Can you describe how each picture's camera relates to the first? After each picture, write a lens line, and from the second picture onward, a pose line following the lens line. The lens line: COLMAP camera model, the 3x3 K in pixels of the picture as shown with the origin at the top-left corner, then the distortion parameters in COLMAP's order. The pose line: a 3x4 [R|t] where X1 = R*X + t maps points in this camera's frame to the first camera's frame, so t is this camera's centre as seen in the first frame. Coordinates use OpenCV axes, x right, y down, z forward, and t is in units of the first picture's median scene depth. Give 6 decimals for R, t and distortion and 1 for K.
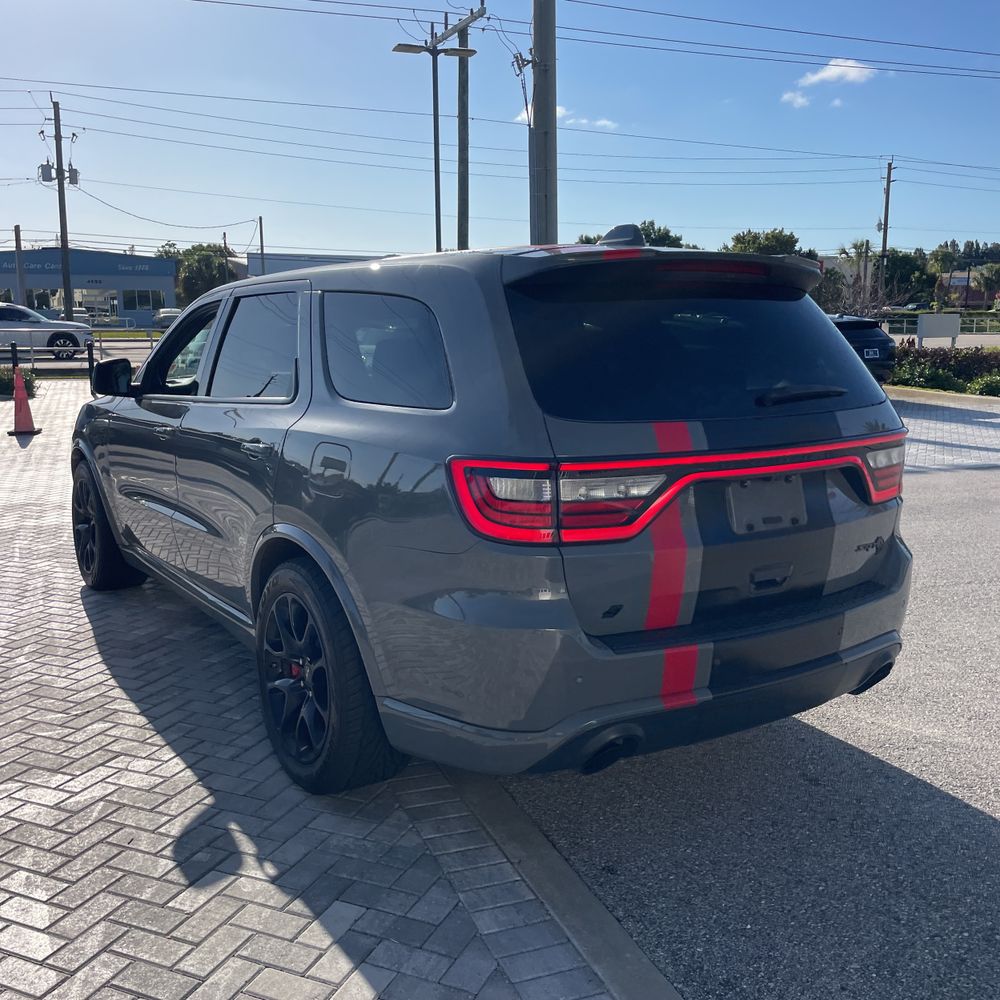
lens RADIAL K [[1007.9, 0, 501.2], [0, 1007.9, 503.8], [0, 0, 1]] dist [0.027852, 0.000000]
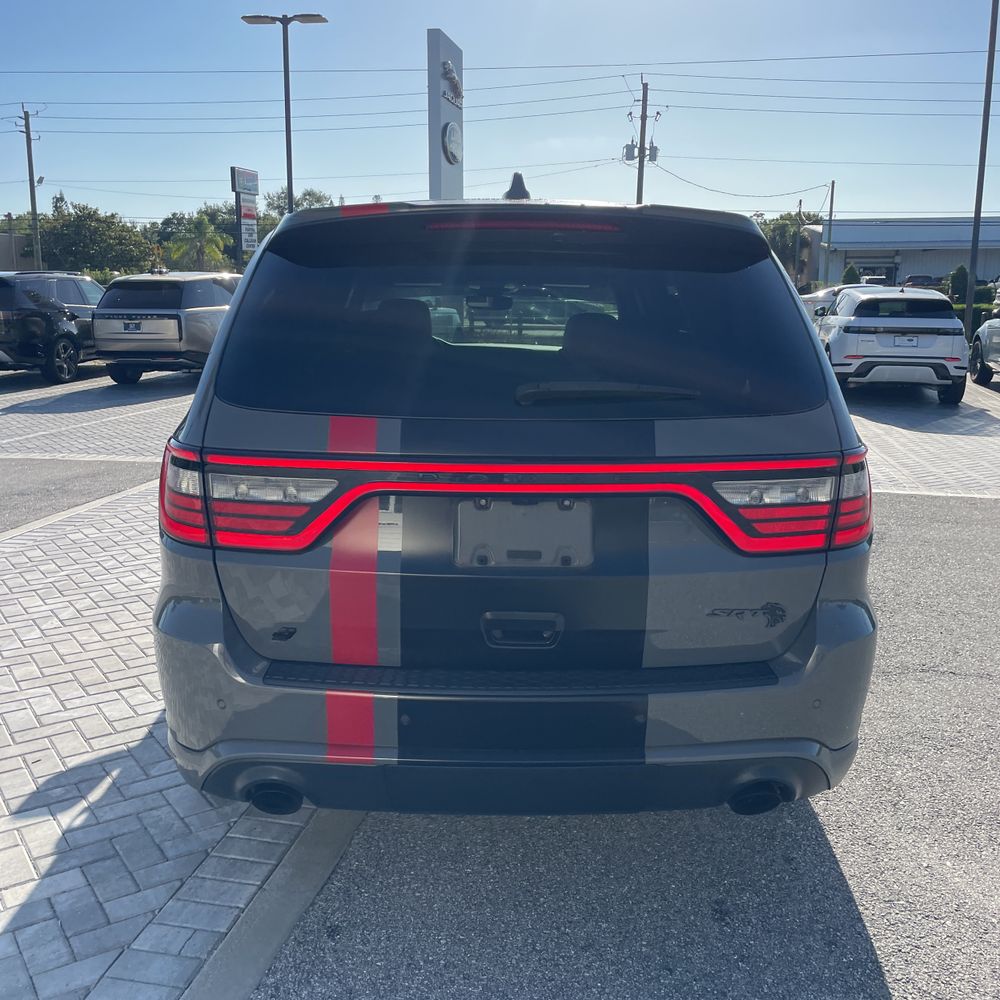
lens RADIAL K [[1007.9, 0, 496.3], [0, 1007.9, 508.1], [0, 0, 1]] dist [0.027852, 0.000000]
pose [[0.843523, 0.116042, -0.524407, 0.540213], [-0.098850, 0.993244, 0.060783, -0.052812], [0.527917, 0.000566, 0.849295, 0.287779]]
